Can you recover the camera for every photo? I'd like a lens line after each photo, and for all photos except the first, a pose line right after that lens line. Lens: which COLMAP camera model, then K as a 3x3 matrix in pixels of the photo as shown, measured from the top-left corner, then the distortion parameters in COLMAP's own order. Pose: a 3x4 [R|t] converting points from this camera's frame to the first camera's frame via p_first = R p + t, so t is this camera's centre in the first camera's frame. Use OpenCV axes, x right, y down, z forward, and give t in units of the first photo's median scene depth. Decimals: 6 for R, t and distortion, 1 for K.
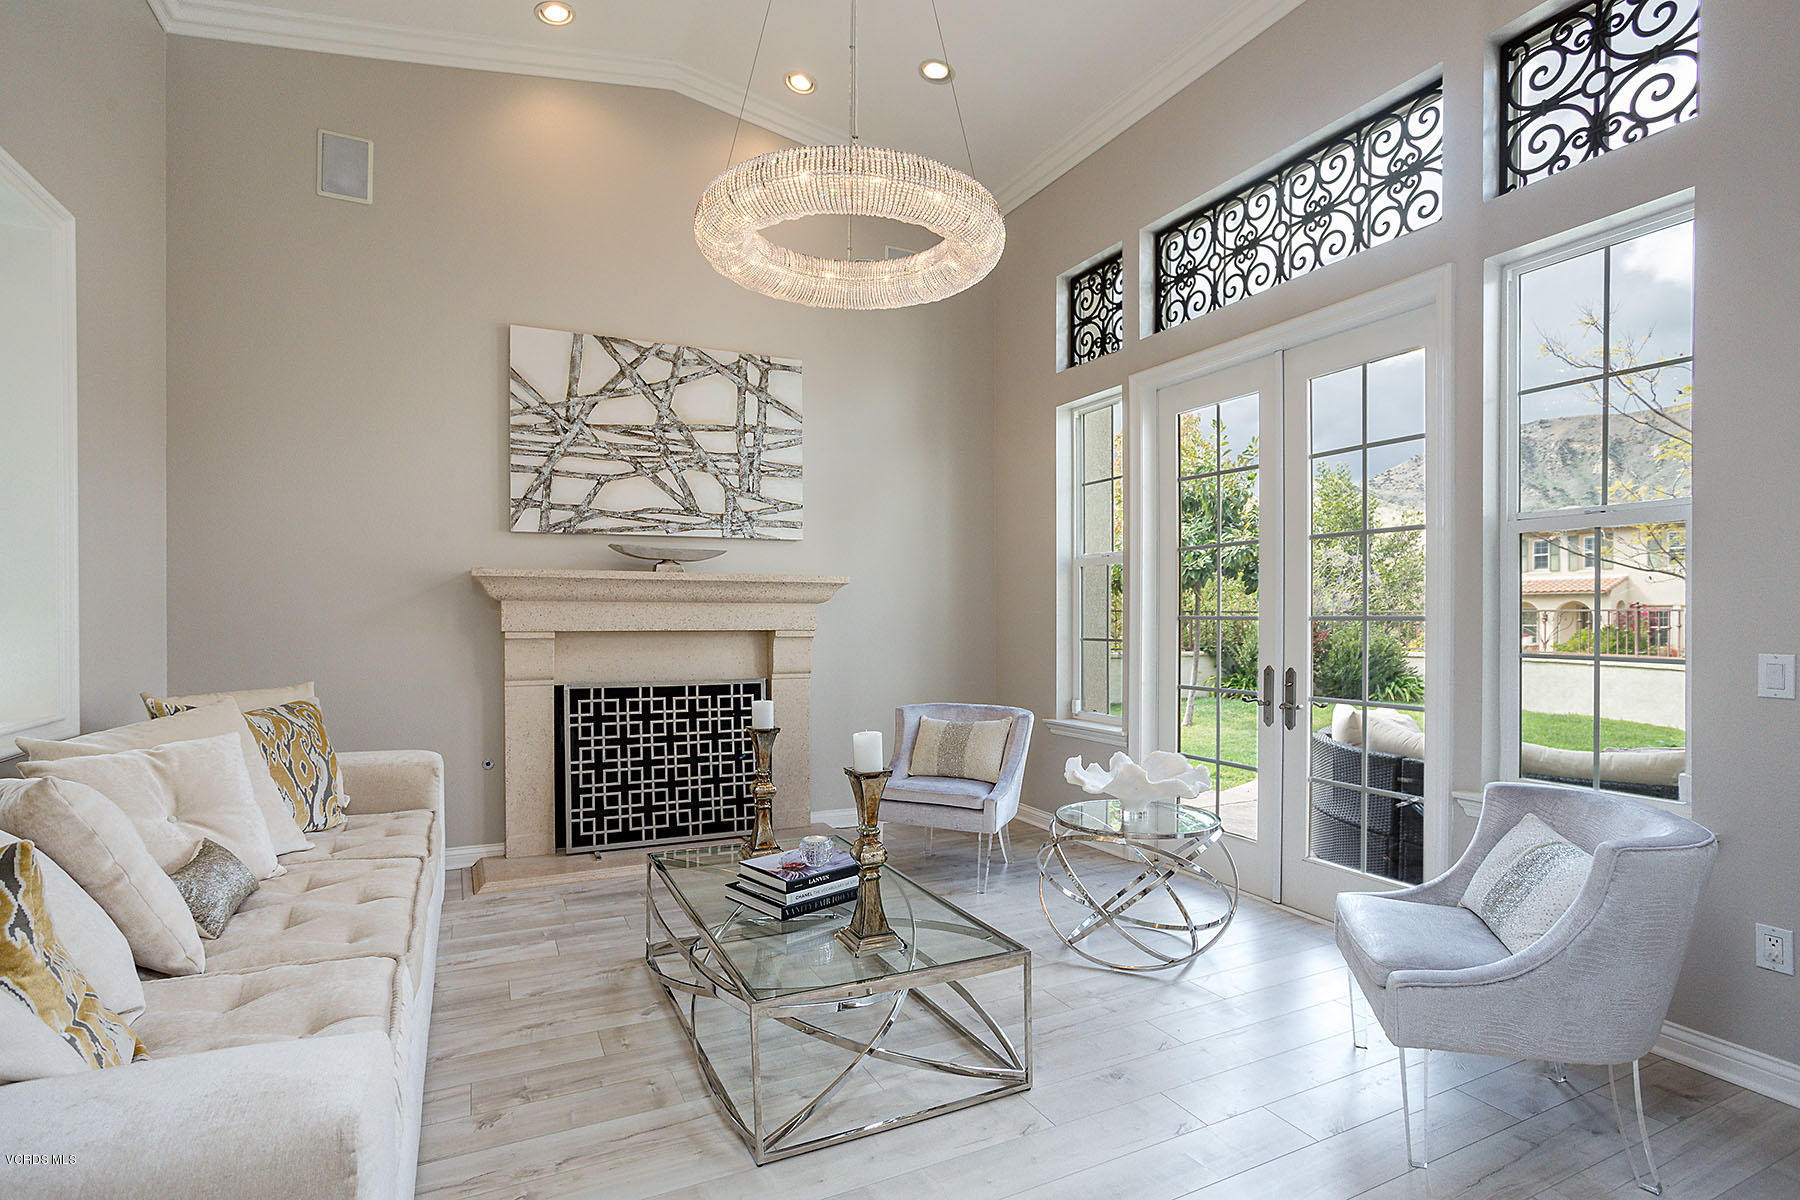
lens RADIAL K [[906.5, 0, 922.2], [0, 906.5, 591.7], [0, 0, 1]] dist [-0.049958, 0.032069]
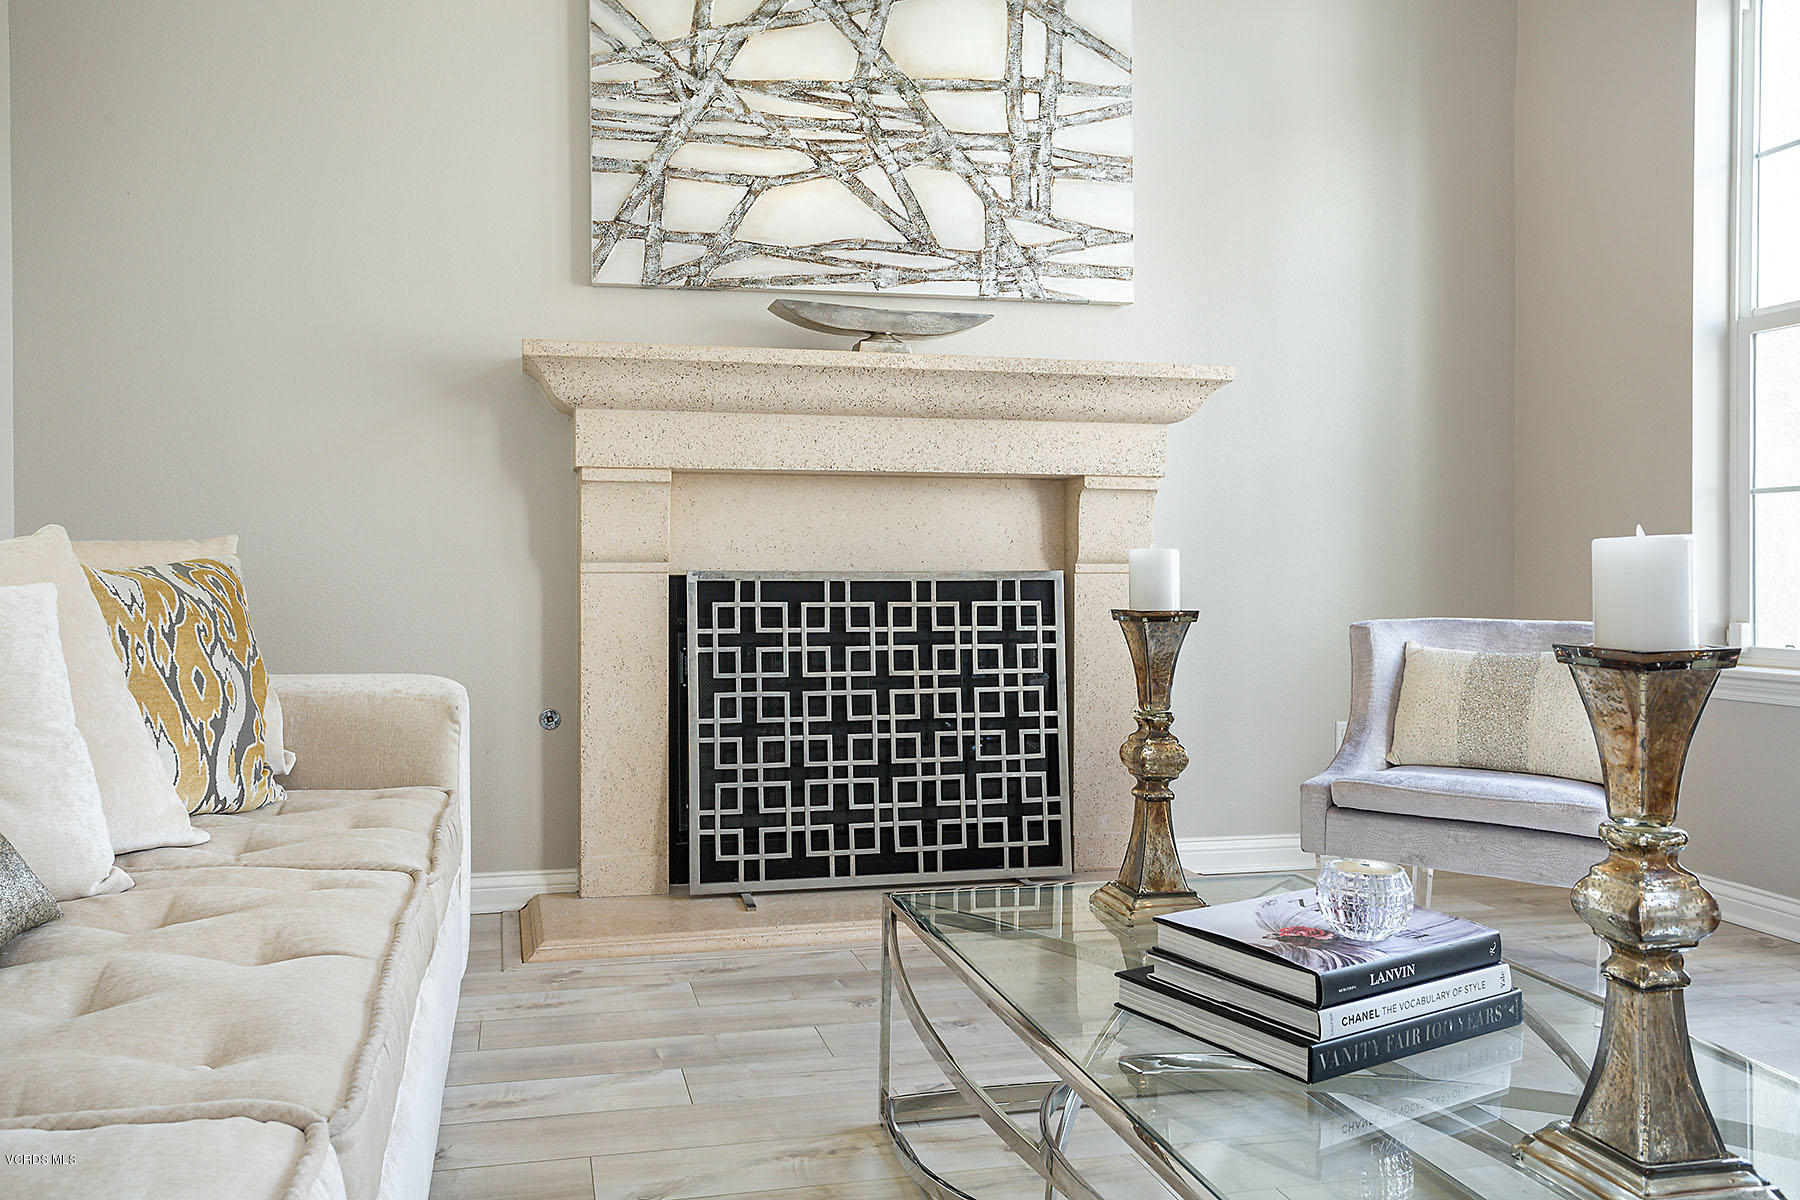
lens RADIAL K [[1422.9, 0, 895.5], [0, 1422.9, 529.1], [0, 0, 1]] dist [-0.001146, 0.002962]
pose [[0.977862, 0.004054, -0.209214, -0.105442], [-0.003059, 0.999982, 0.005081, 0.073493], [0.209231, -0.004328, 0.977857, 0.213055]]
